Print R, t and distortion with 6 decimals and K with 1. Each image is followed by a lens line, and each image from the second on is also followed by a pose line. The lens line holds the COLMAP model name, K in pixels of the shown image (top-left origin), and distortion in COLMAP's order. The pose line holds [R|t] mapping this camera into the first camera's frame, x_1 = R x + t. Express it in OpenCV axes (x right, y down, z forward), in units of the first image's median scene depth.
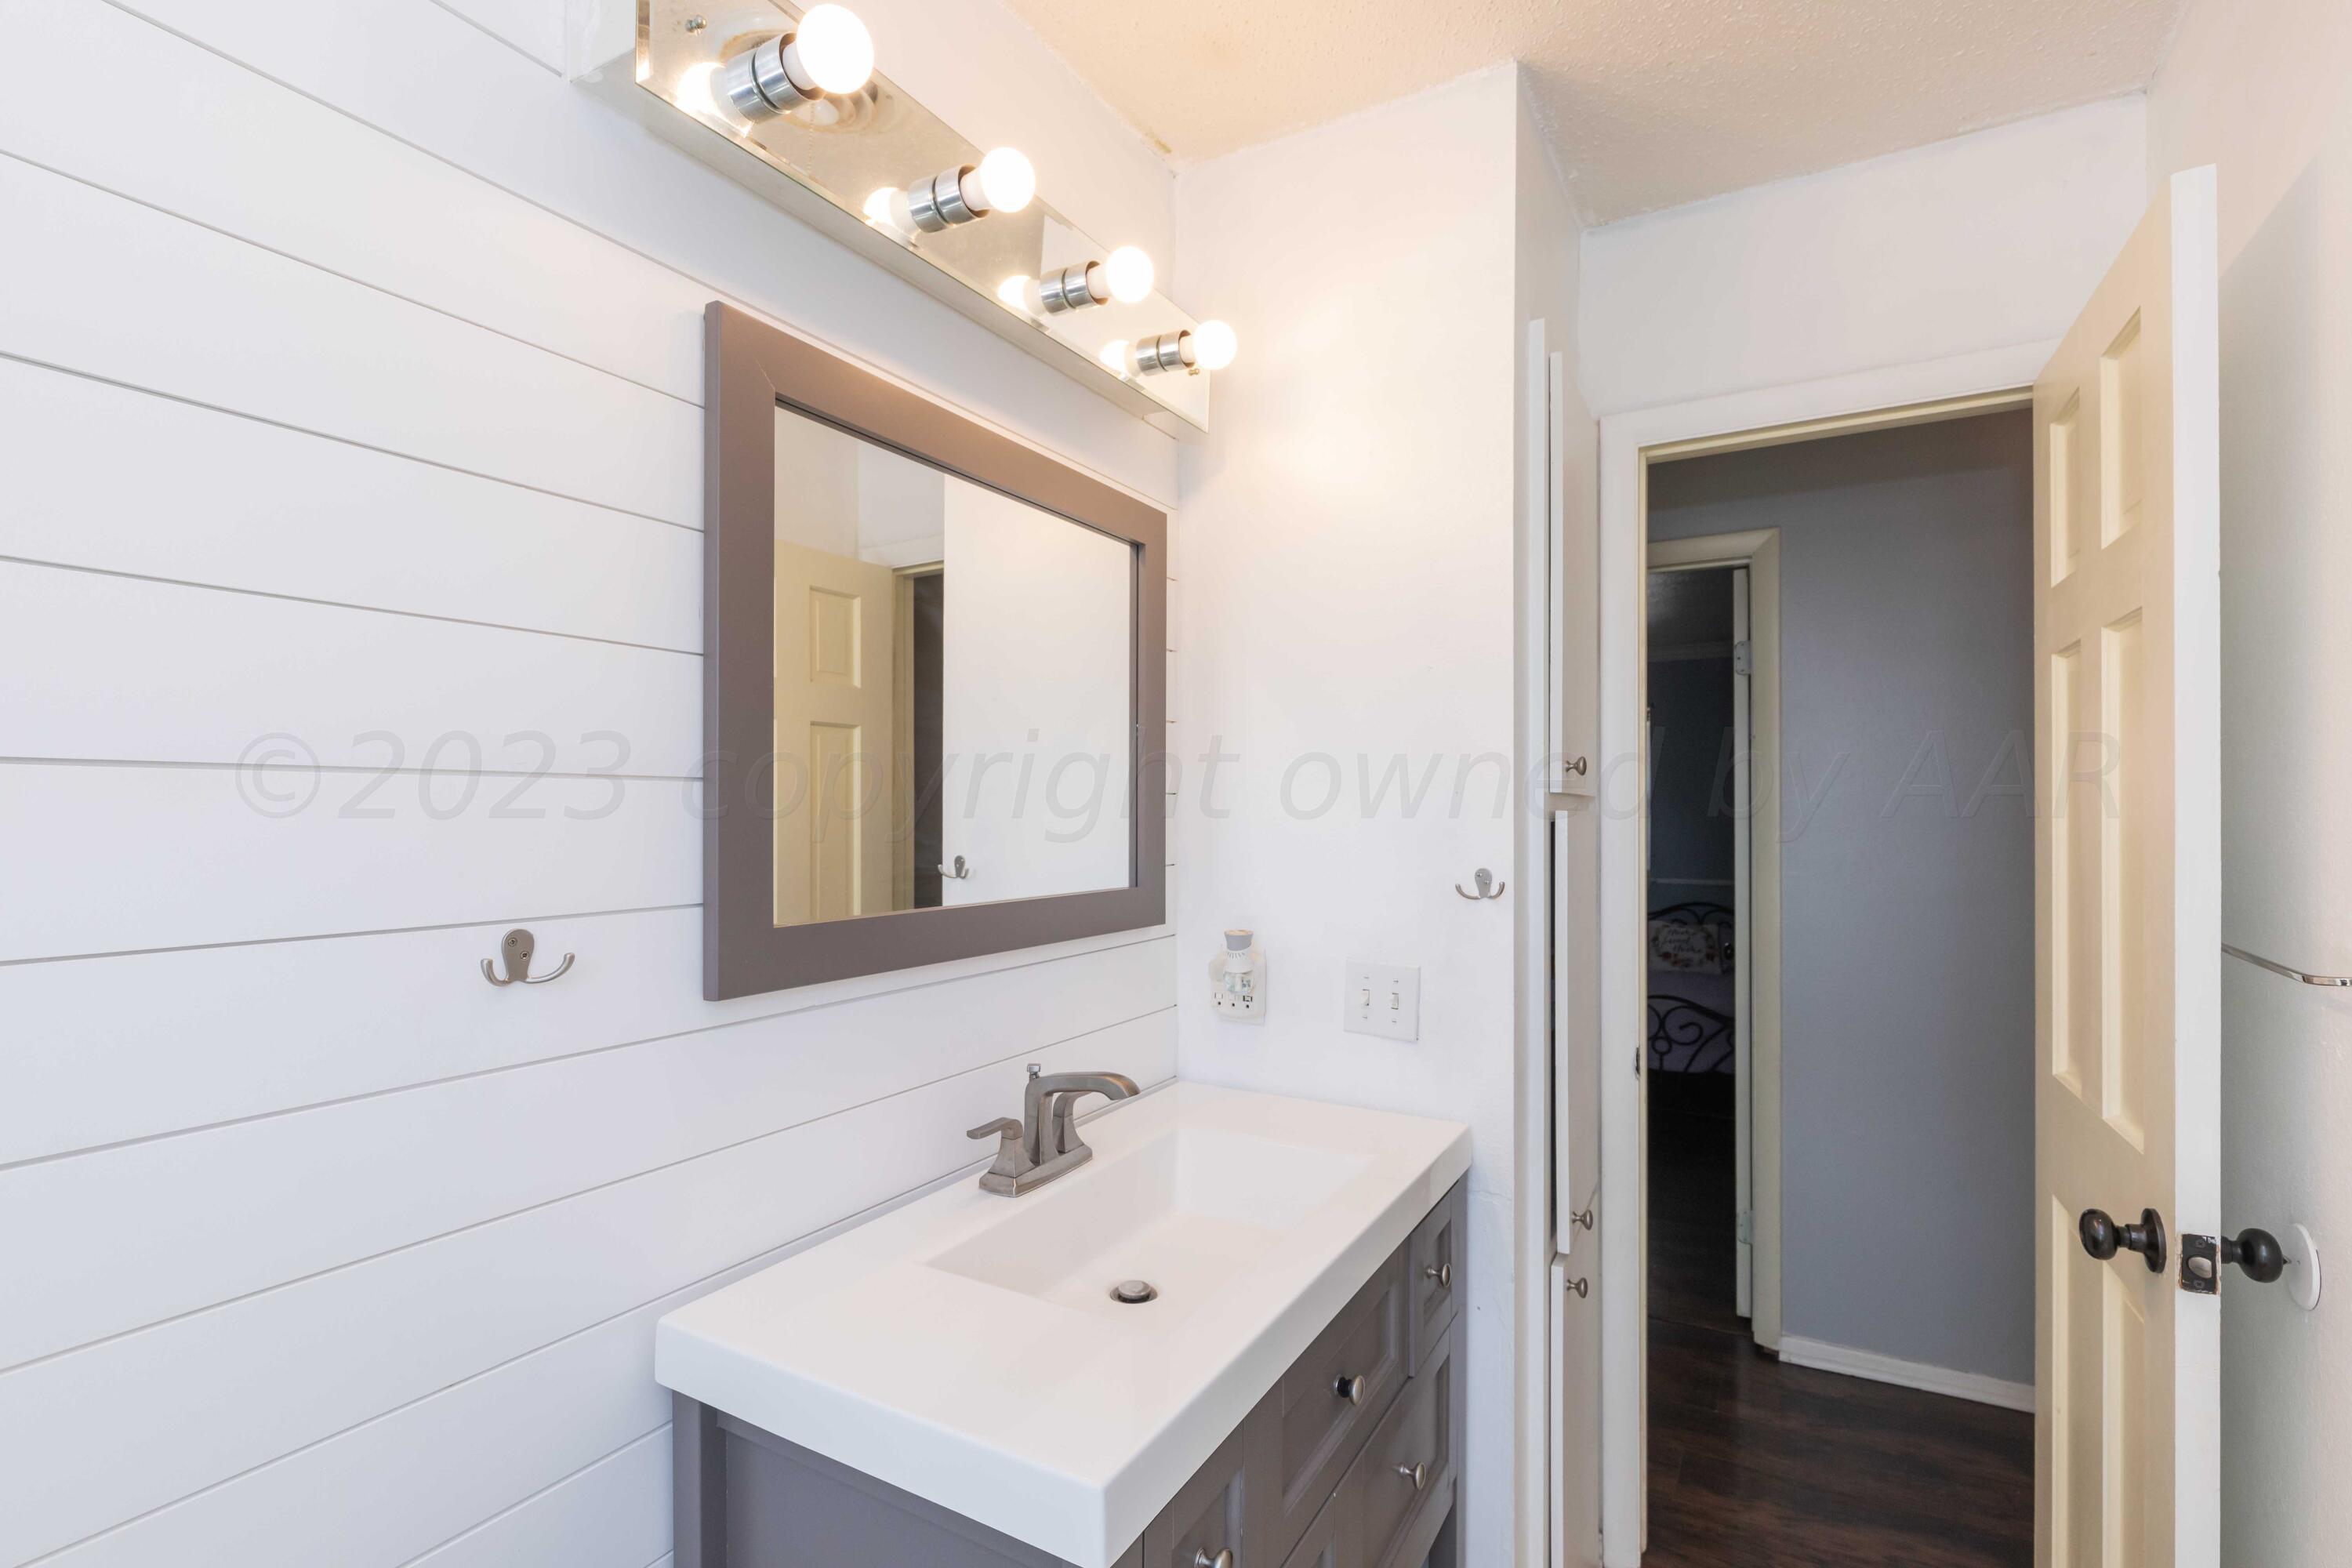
lens RADIAL K [[1043.9, 0, 1177.6], [0, 1043.9, 795.7], [0, 0, 1]] dist [0.009954, -0.002899]
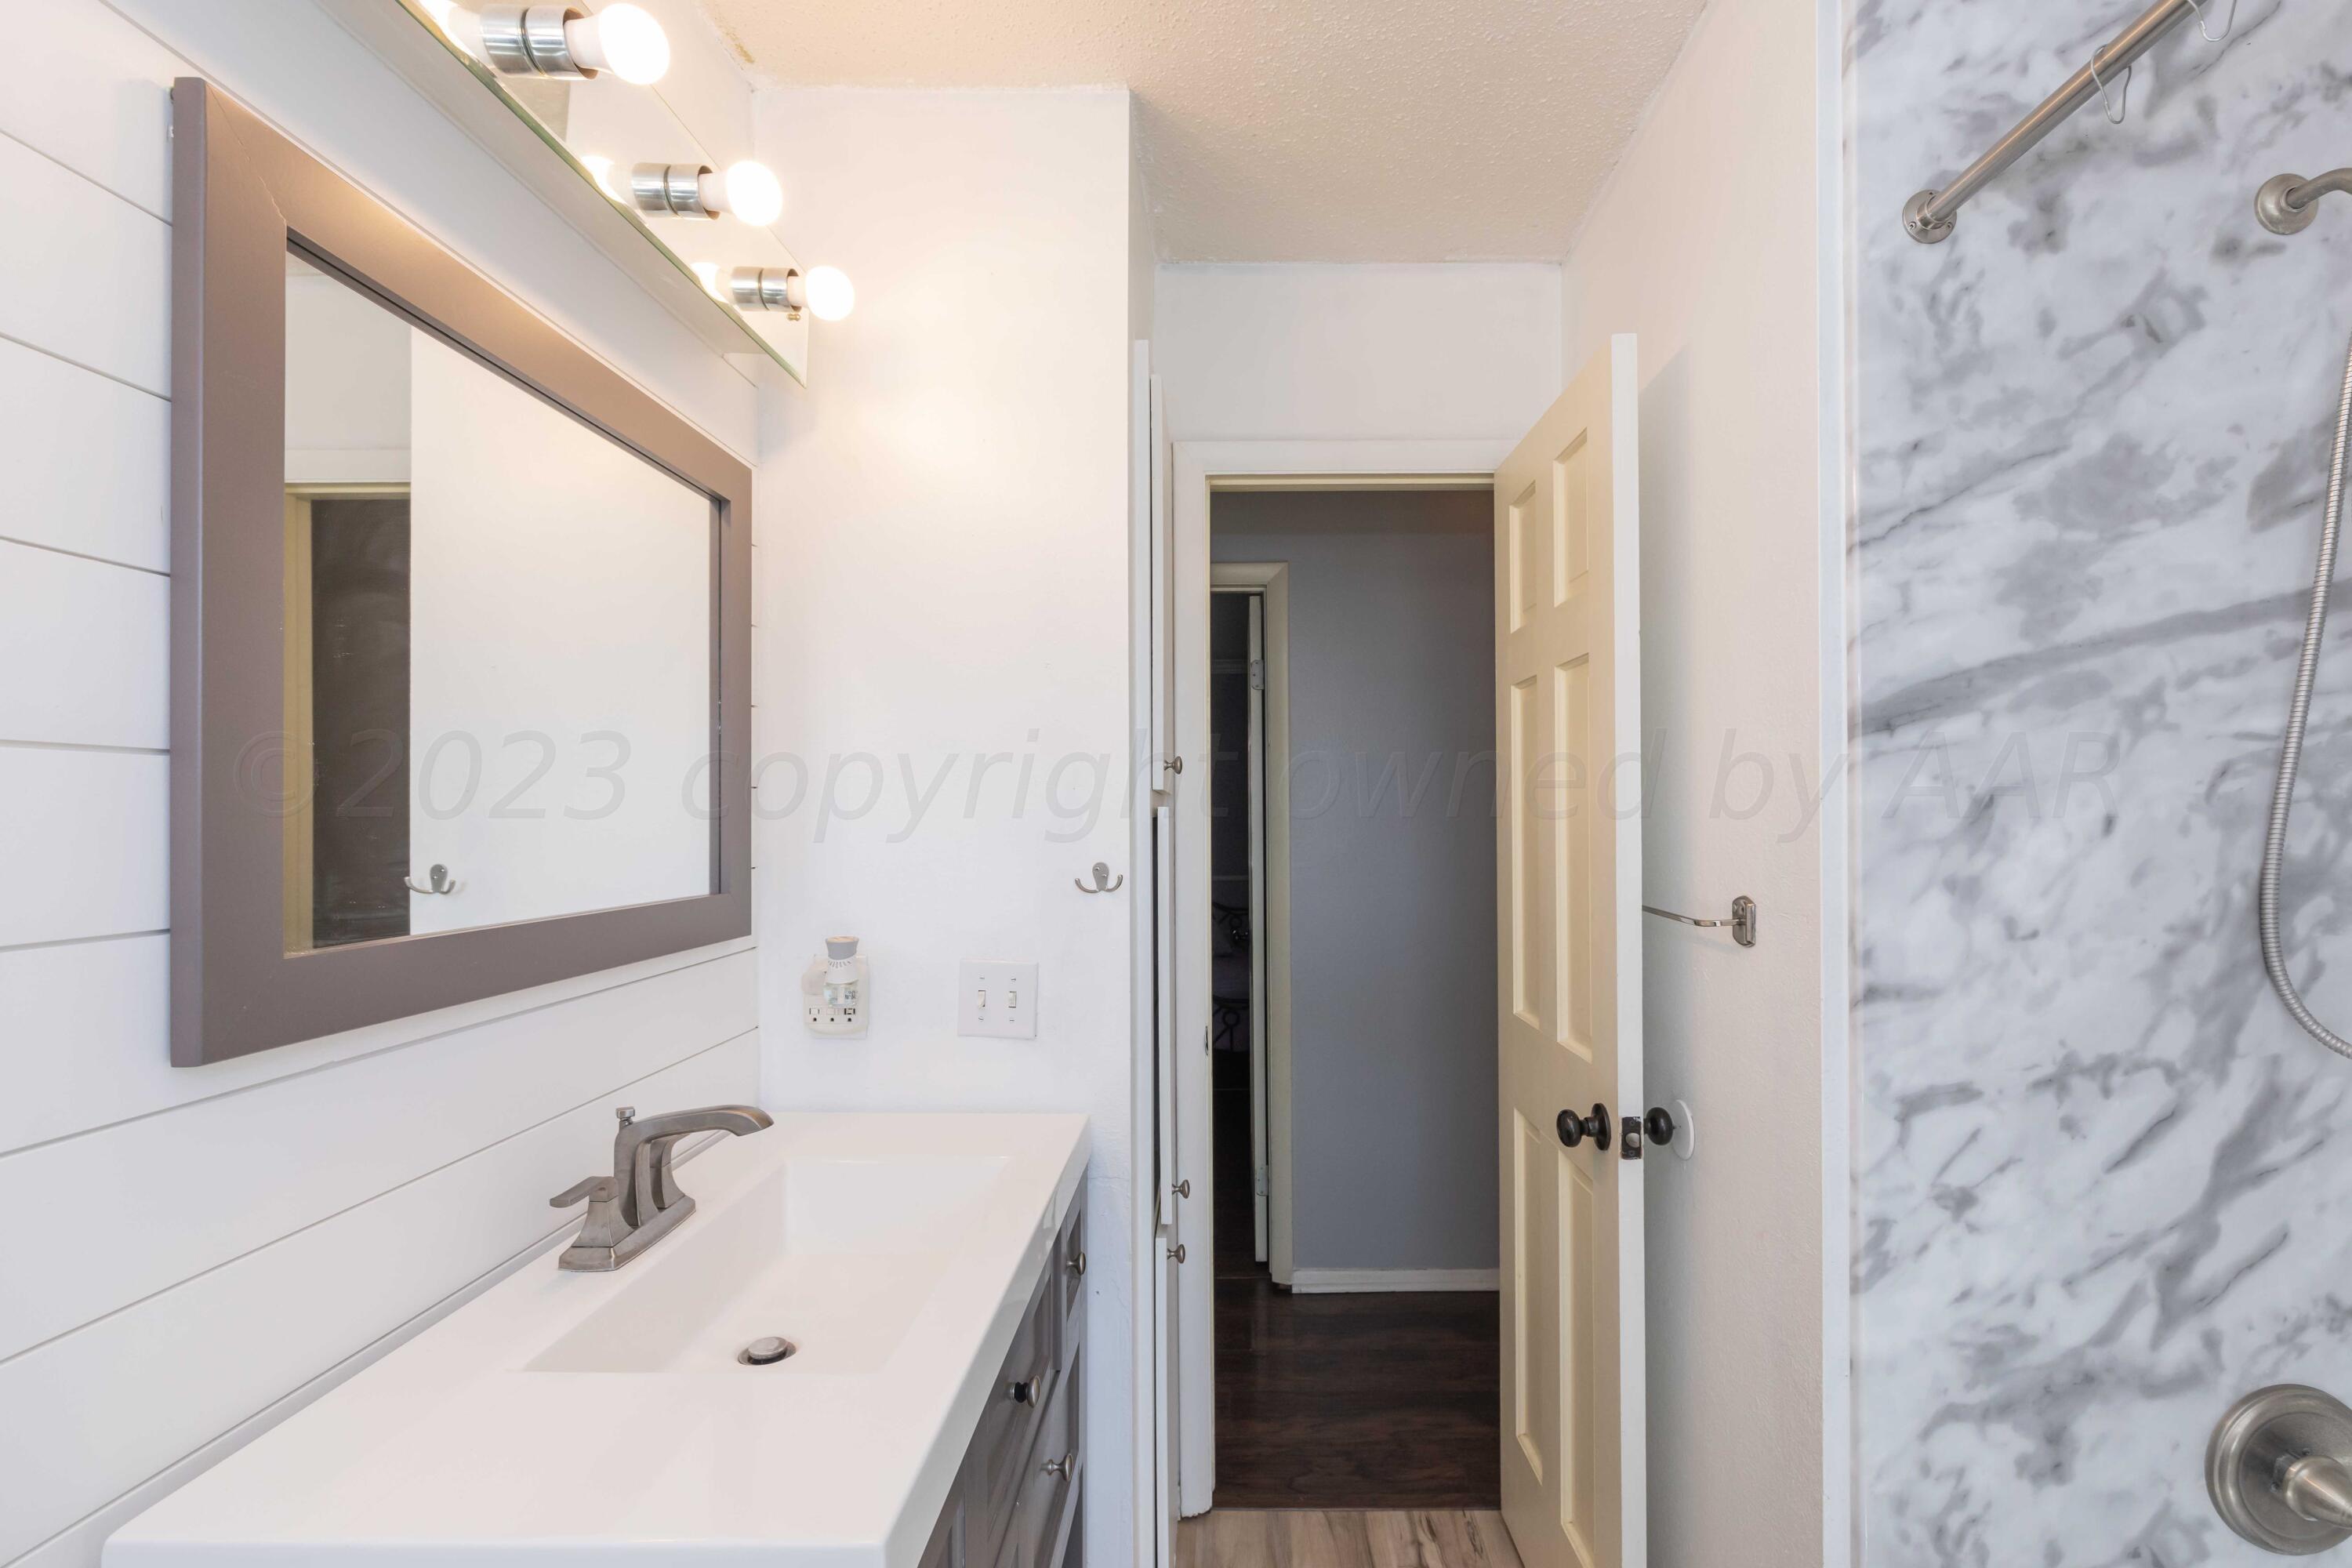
lens RADIAL K [[1082.4, 0, 1188.0], [0, 1082.4, 793.3], [0, 0, 1]] dist [0.009509, -0.000482]
pose [[0.881101, 0.009225, 0.472839, -0.131808], [-0.006255, 0.999950, -0.007853, 0.009145], [-0.472887, 0.003962, 0.881114, 0.022136]]
